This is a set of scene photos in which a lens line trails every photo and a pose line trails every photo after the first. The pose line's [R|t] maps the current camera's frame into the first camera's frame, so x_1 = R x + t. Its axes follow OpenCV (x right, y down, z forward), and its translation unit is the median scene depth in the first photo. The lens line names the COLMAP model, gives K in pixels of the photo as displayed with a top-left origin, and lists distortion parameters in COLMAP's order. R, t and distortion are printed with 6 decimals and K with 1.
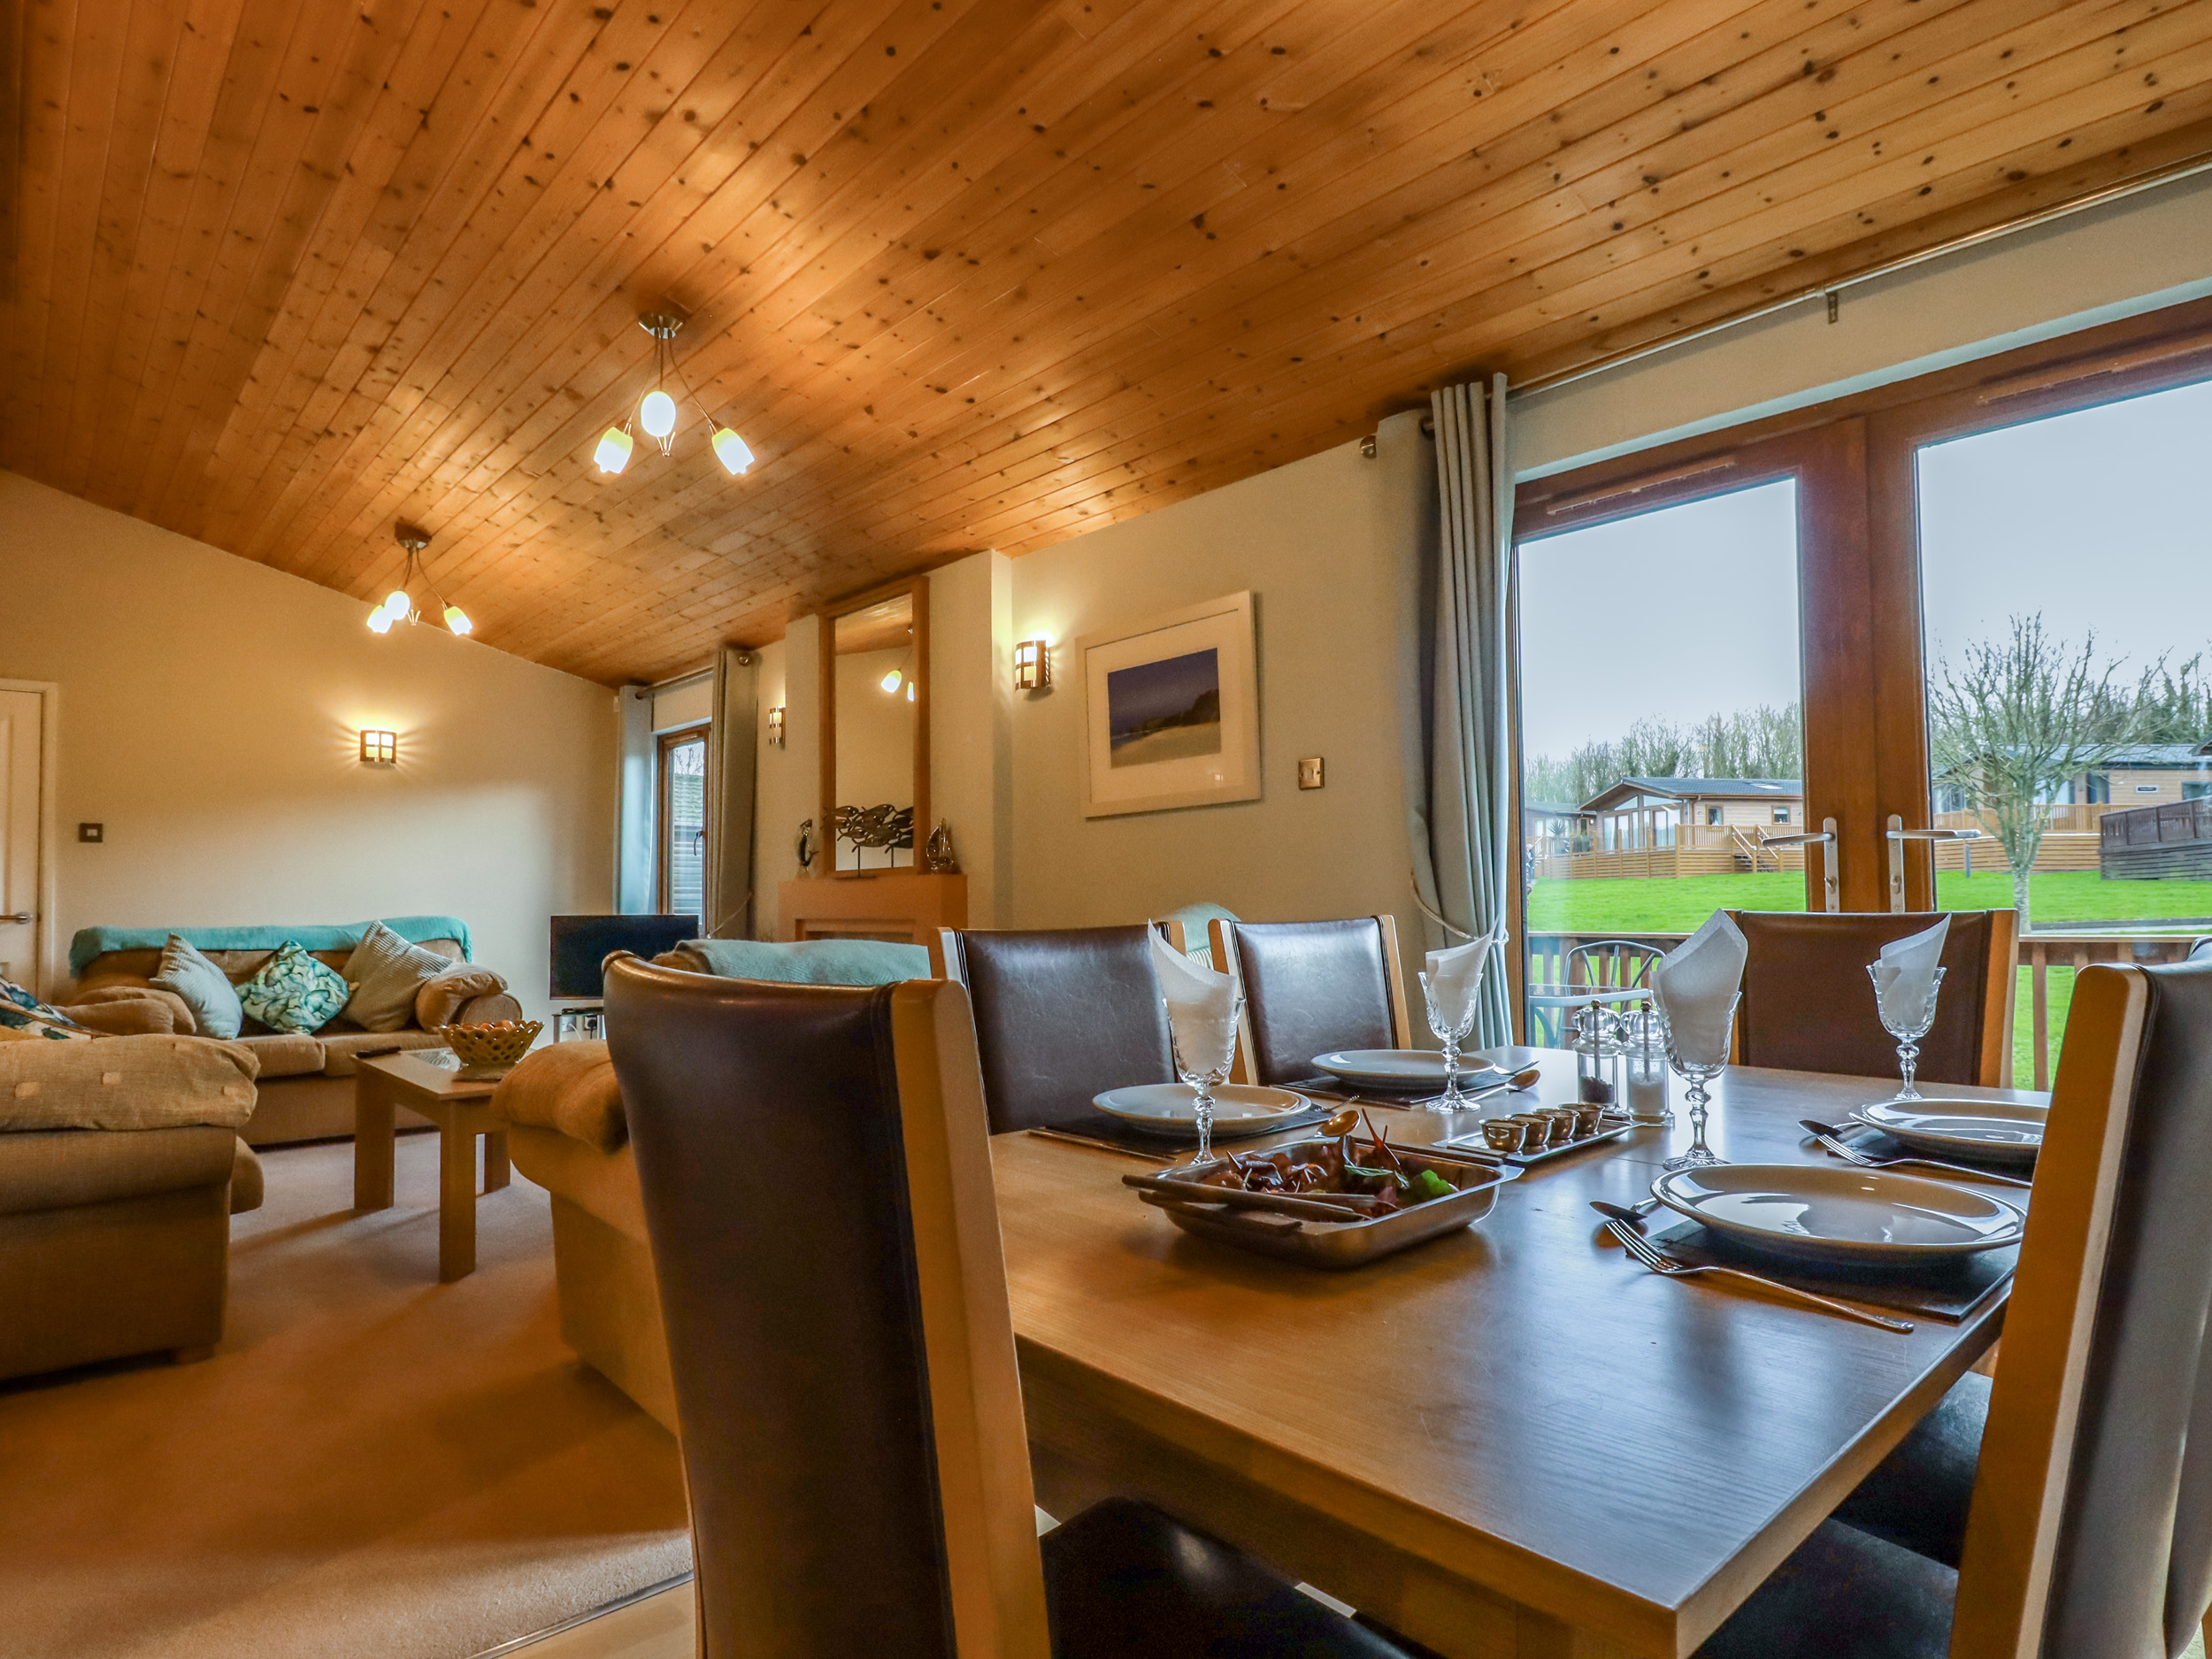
lens RADIAL K [[1227.9, 0, 1108.4], [0, 1227.9, 886.8], [0, 0, 1]] dist [-0.027247, -0.000422]
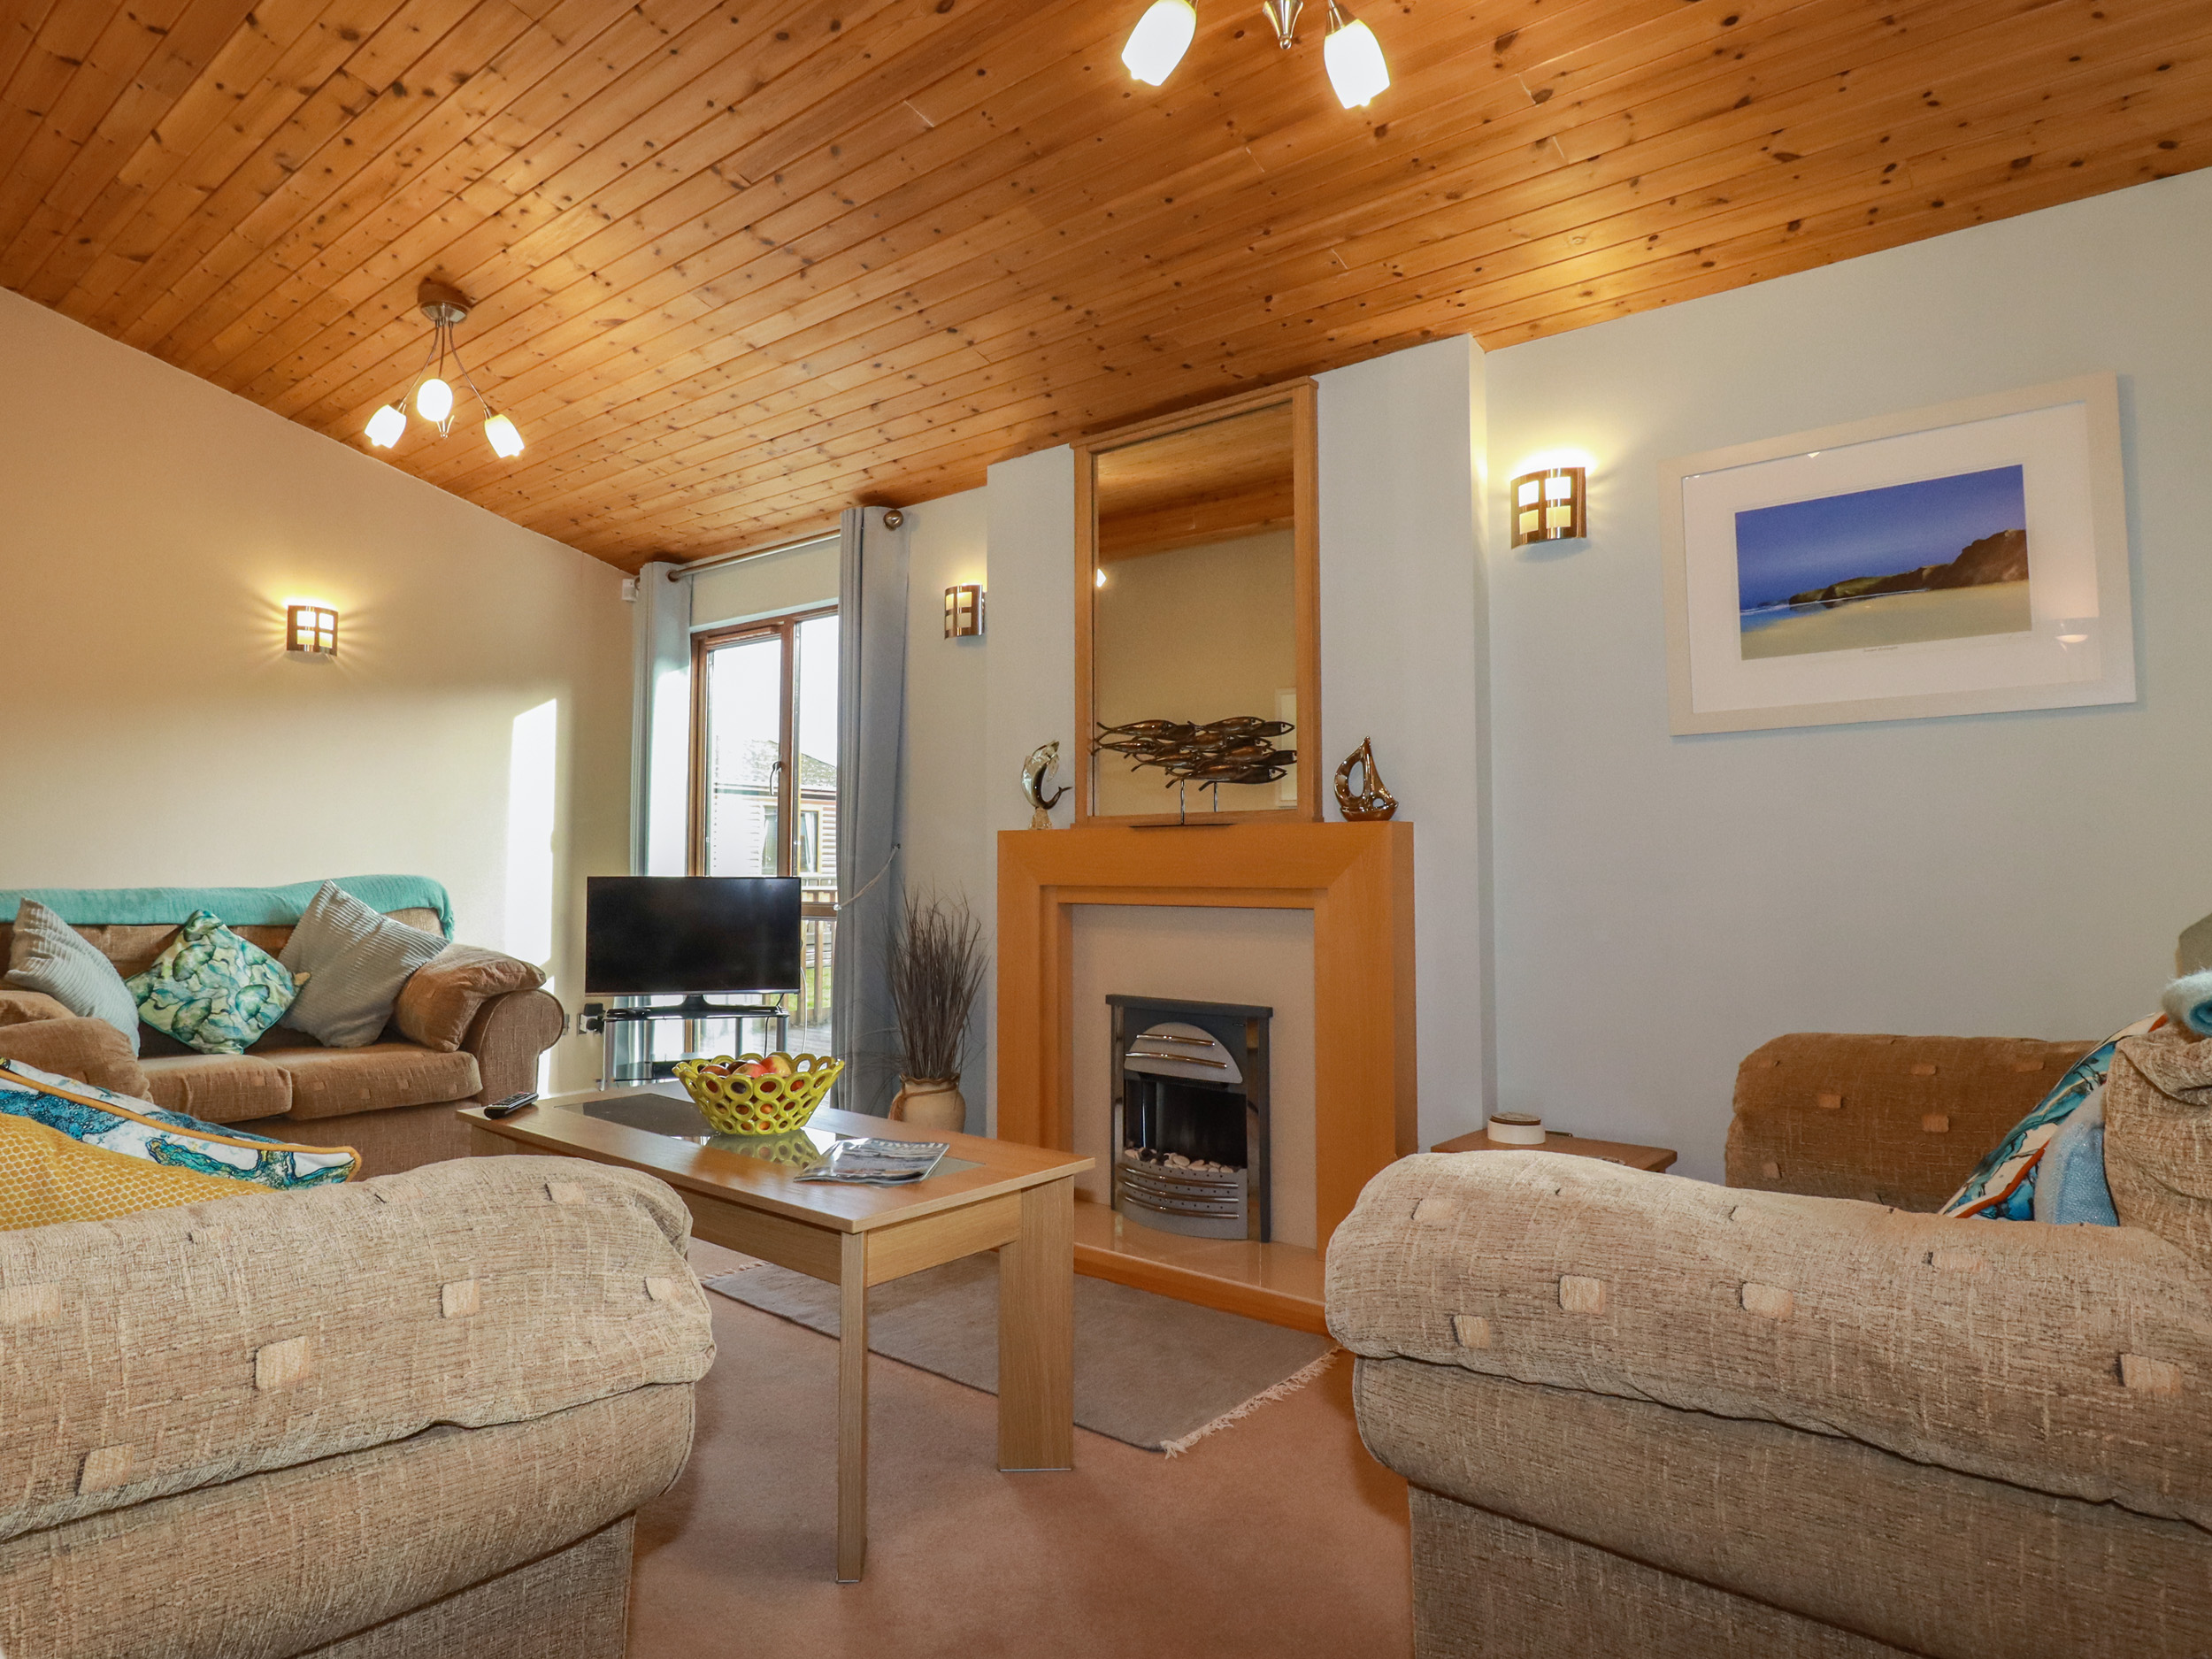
lens RADIAL K [[1343.5, 0, 1106.0], [0, 1343.5, 829.5], [0, 0, 1]] dist [0.006266, -0.024461]
pose [[0.994088, 0.013572, 0.107724, -0.271955], [-0.012079, 0.999822, -0.014496, 0.004961], [-0.107901, 0.013109, 0.994075, 0.222310]]
